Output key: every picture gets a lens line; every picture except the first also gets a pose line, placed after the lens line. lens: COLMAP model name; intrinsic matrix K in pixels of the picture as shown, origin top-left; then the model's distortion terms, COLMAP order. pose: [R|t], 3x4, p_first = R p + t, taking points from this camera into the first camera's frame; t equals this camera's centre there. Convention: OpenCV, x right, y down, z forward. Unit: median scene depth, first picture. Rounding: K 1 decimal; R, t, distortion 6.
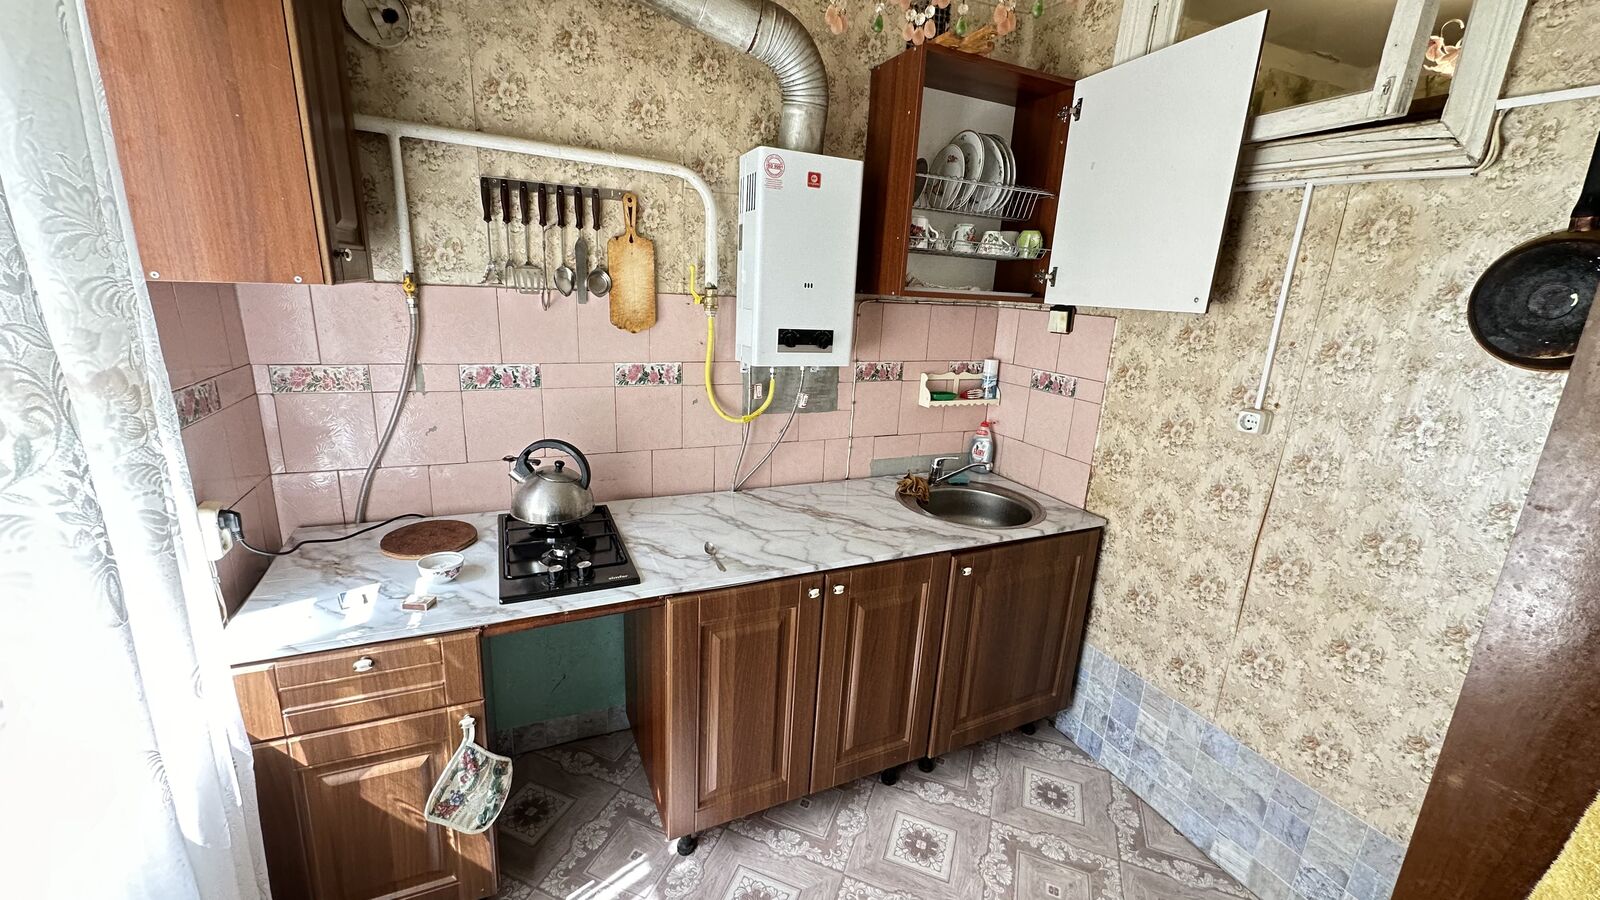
lens RADIAL K [[636.1, 0, 806.4], [0, 636.1, 449.1], [0, 0, 1]] dist [-0.002871, 0.000410]
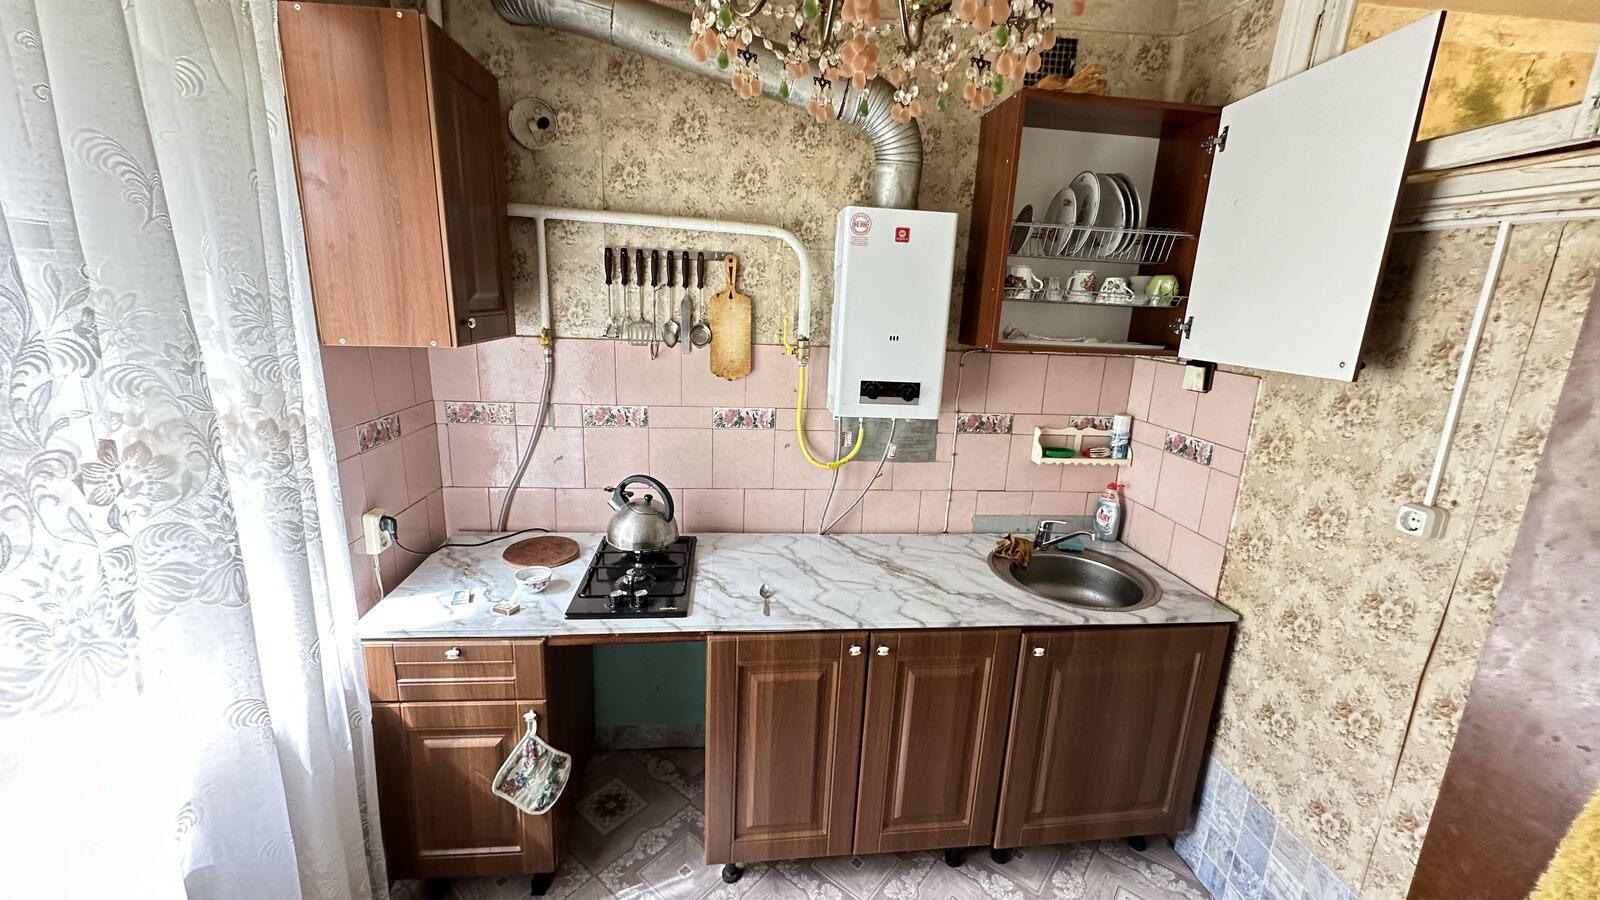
lens RADIAL K [[636.1, 0, 801.5], [0, 636.1, 449.7], [0, 0, 1]] dist [-0.002871, 0.000410]
pose [[0.948196, 0.063251, -0.311327, 0.204527], [-0.075229, 0.996811, -0.026604, -0.049159], [0.308651, 0.048647, 0.949930, 0.015170]]
